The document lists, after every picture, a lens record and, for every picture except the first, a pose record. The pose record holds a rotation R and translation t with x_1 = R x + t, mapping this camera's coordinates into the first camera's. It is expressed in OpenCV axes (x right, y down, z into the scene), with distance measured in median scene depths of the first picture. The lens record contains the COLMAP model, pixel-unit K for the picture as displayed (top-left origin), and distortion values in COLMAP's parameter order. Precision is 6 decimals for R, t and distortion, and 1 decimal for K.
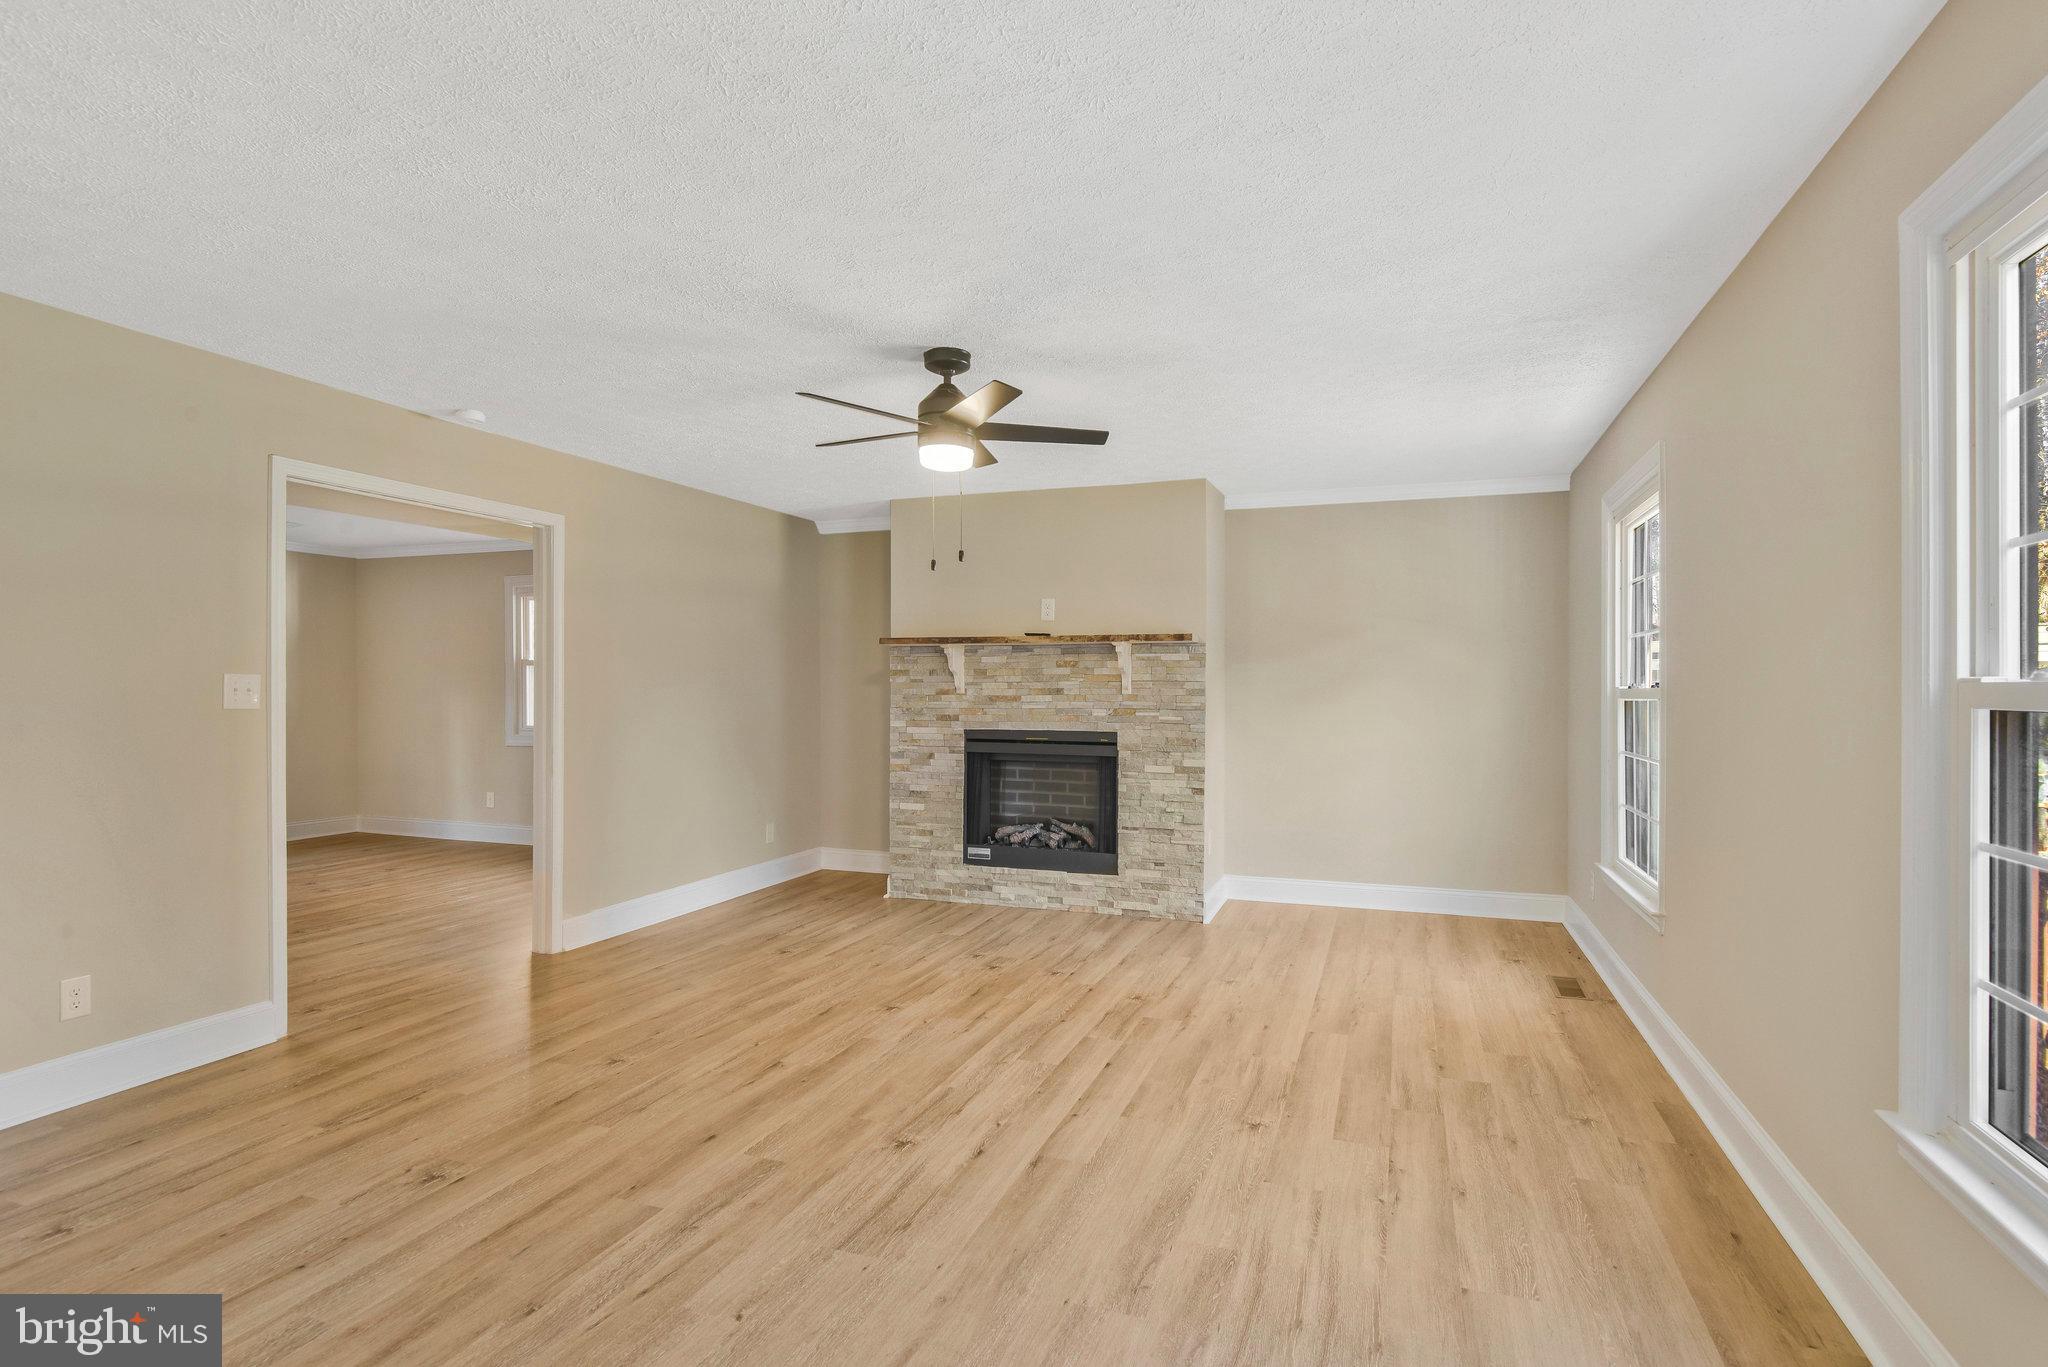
lens RADIAL K [[999.8, 0, 1023.7], [0, 999.8, 688.8], [0, 0, 1]] dist [-0.021692, -0.001237]
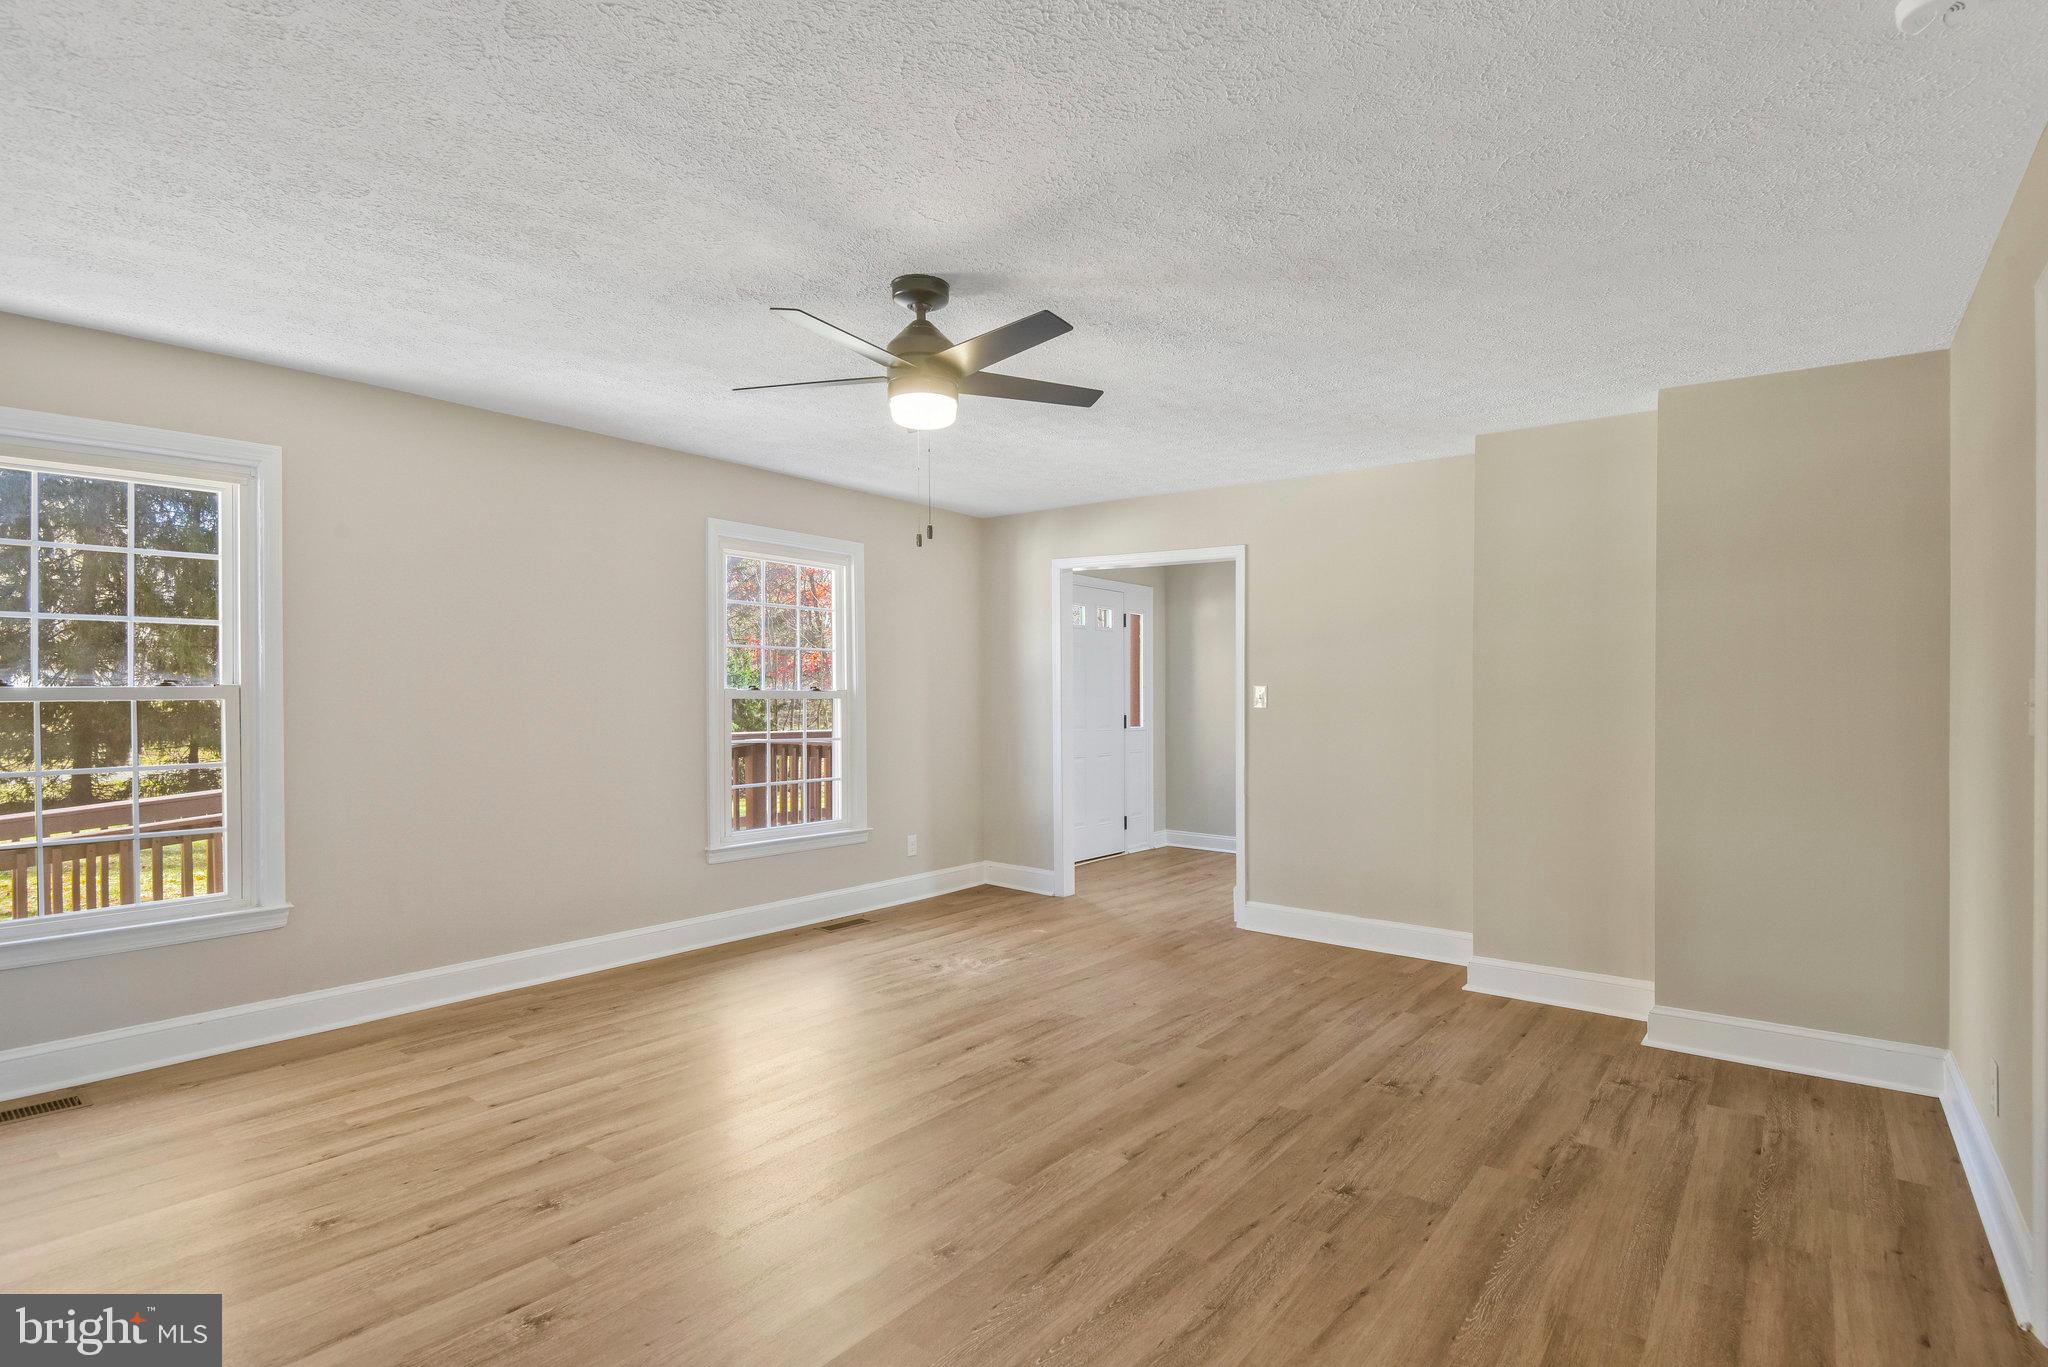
lens RADIAL K [[999.8, 0, 1023.7], [0, 999.8, 688.8], [0, 0, 1]] dist [-0.021692, -0.001237]
pose [[-0.954850, -0.006130, 0.297025, -0.451264], [-0.009538, 0.999904, -0.010027, 0.007503], [-0.296935, -0.012408, -0.954817, 2.027131]]
